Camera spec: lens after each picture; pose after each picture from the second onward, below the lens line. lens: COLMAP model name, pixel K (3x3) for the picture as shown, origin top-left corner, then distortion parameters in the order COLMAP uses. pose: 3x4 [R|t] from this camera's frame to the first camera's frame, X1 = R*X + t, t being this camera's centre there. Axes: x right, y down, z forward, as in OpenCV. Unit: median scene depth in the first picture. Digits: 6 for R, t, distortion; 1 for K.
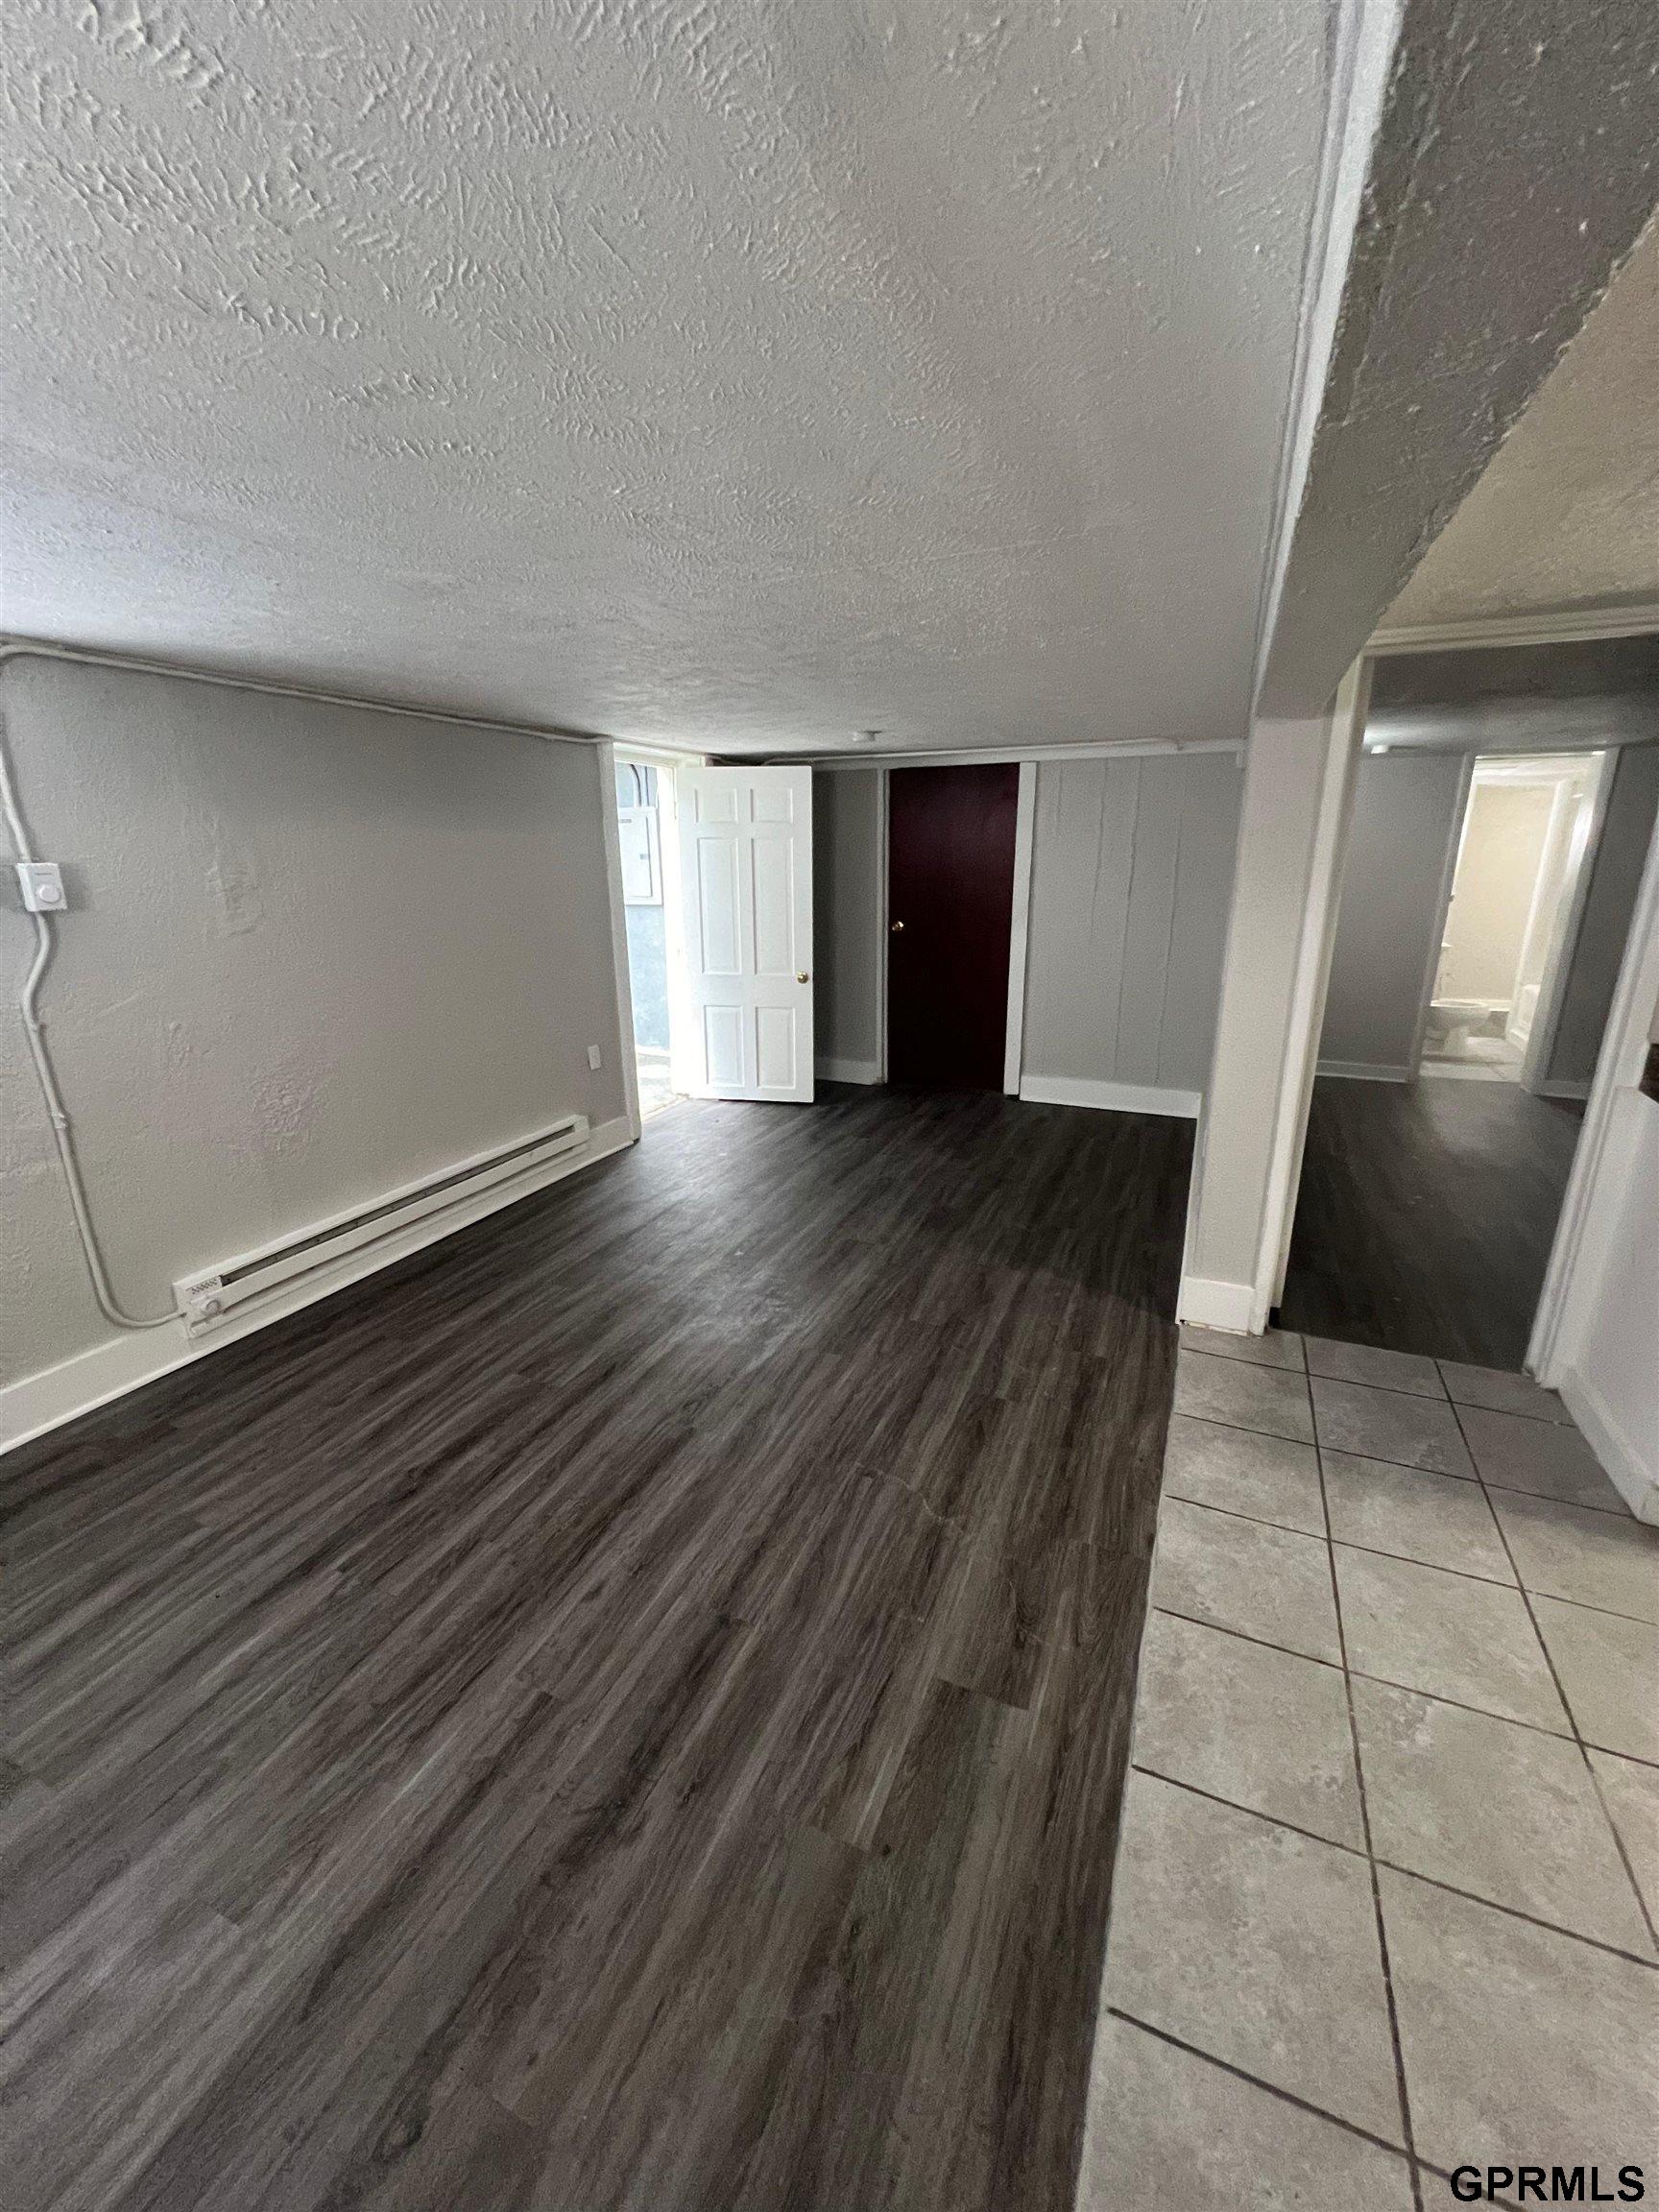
lens RADIAL K [[878.1, 0, 839.8], [0, 878.1, 1101.4], [0, 0, 1]] dist [-0.000870, 0.000122]
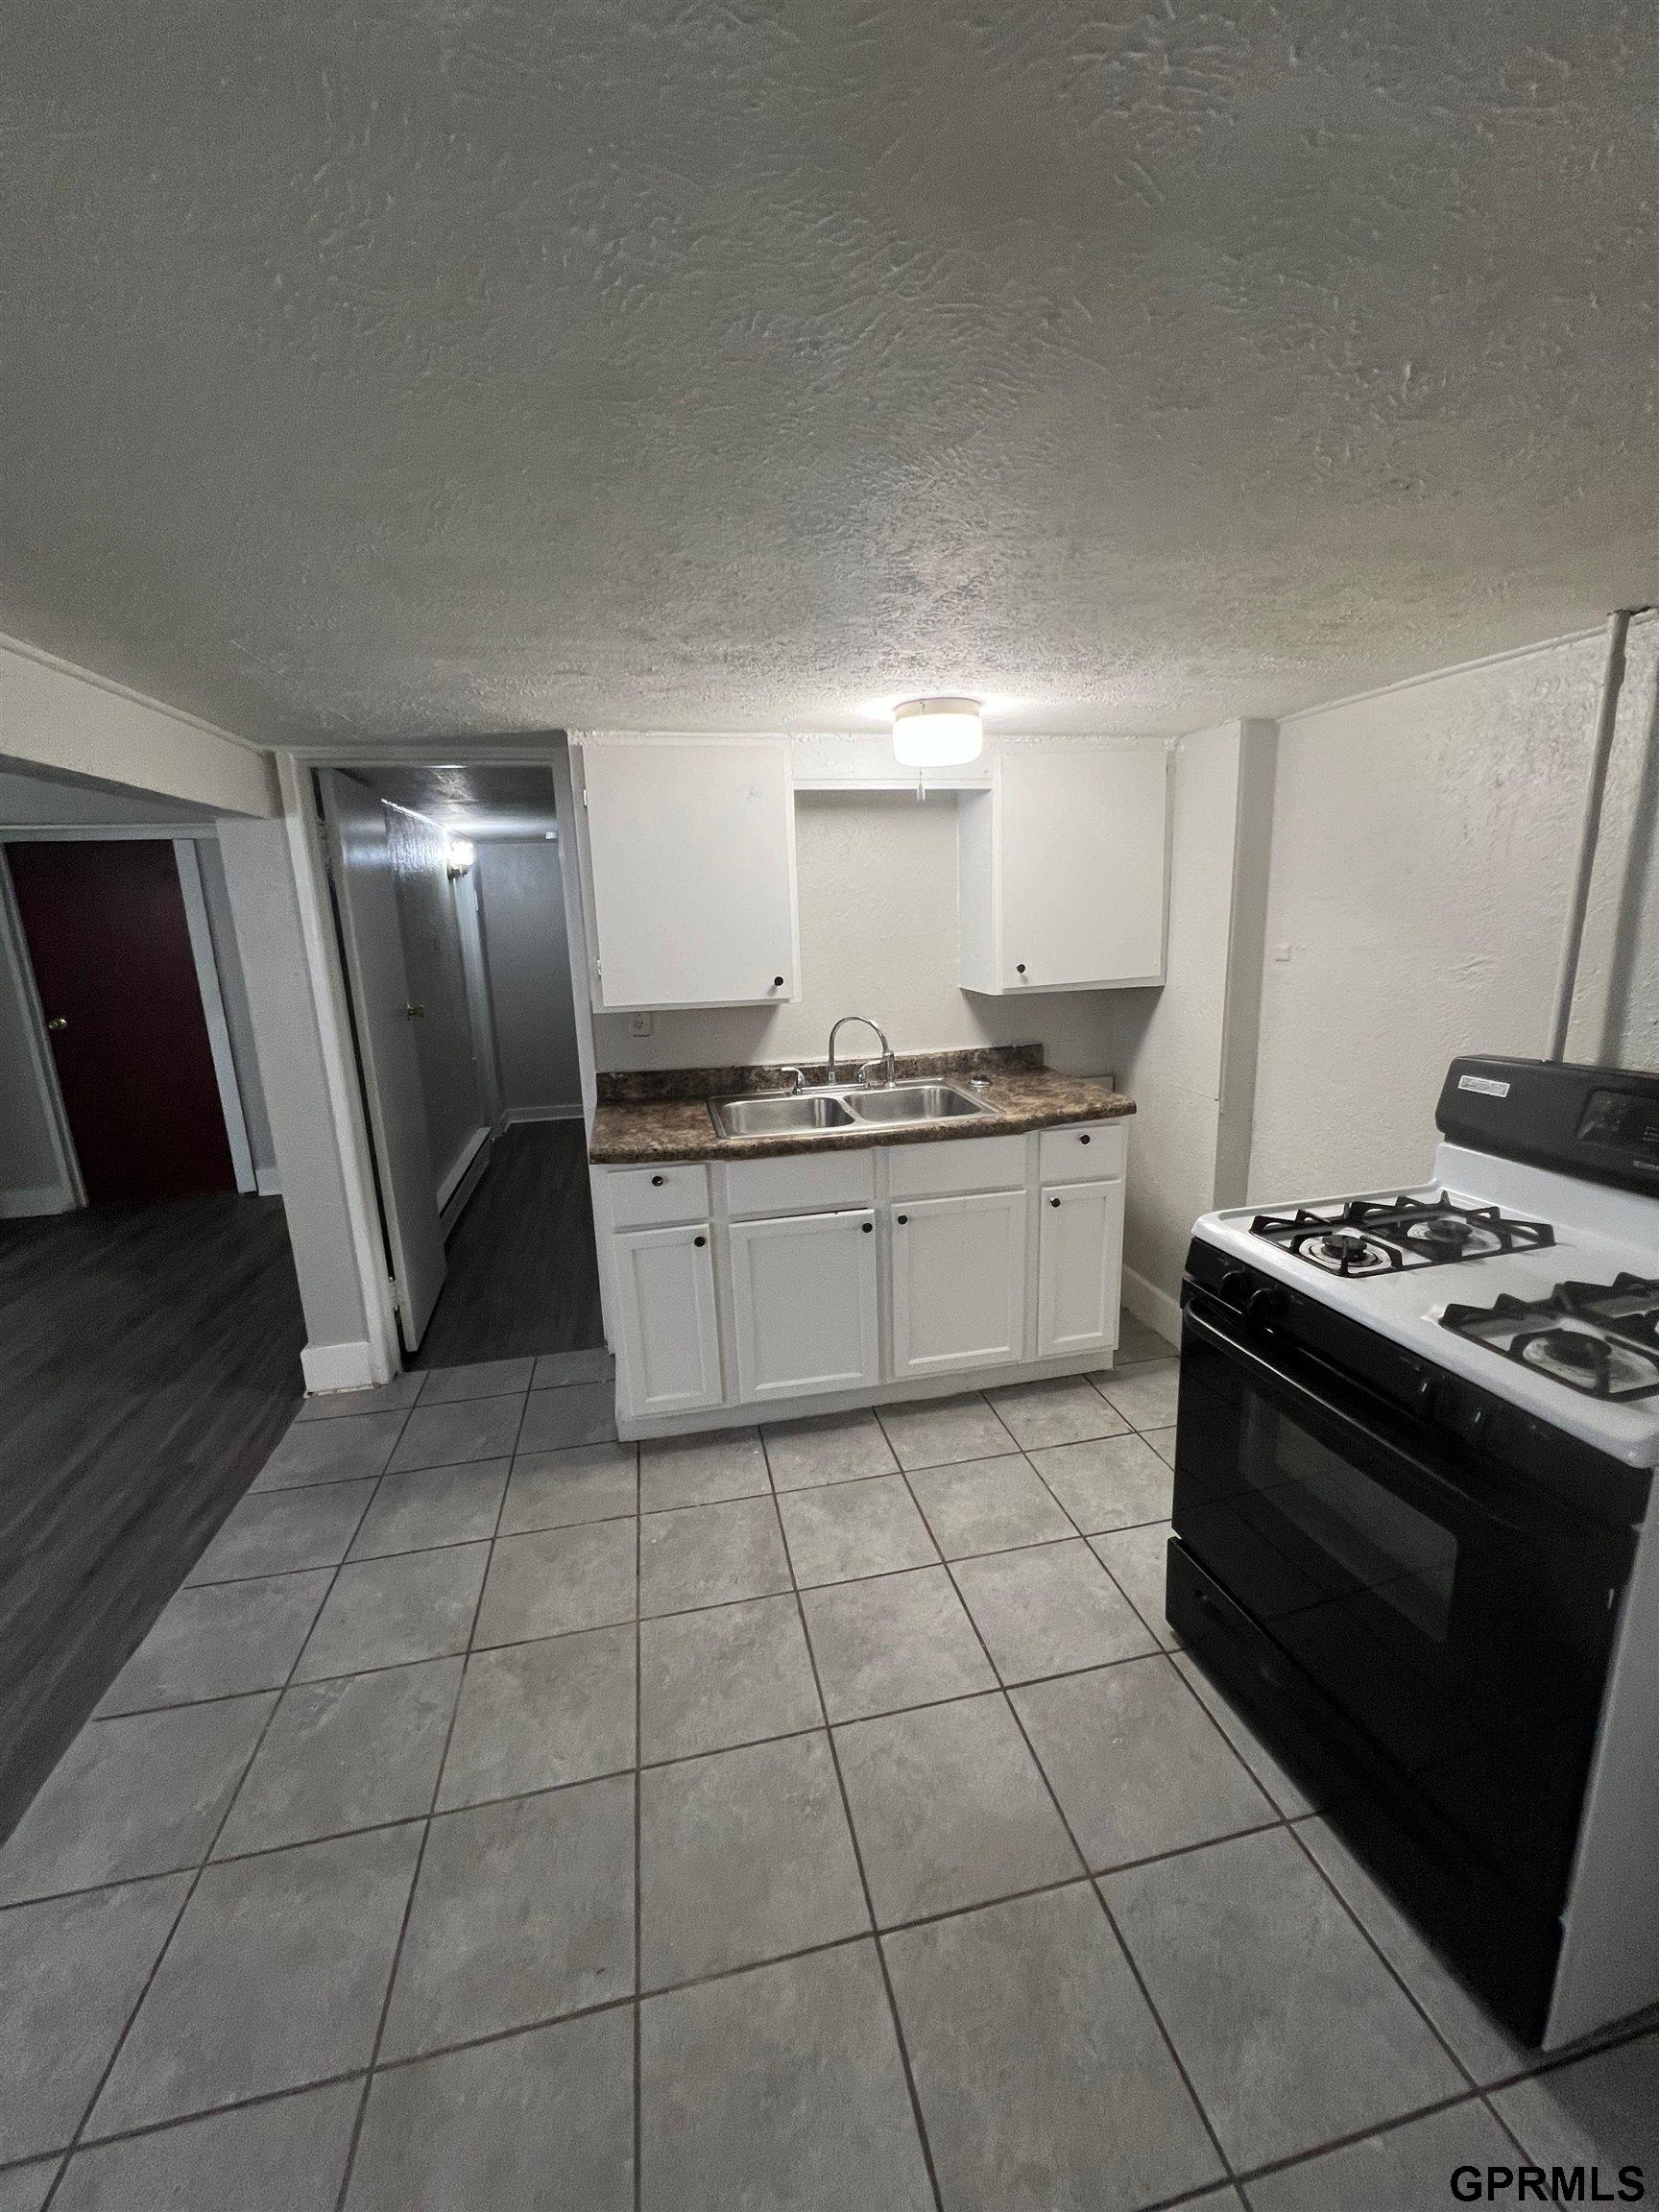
lens RADIAL K [[878.1, 0, 831.5], [0, 878.1, 1101.5], [0, 0, 1]] dist [-0.000870, 0.000122]
pose [[0.813740, -0.146083, 0.562572, 0.474892], [0.184172, 0.982830, -0.011186, 0.054443], [-0.551279, 0.112713, 0.826672, -0.270220]]
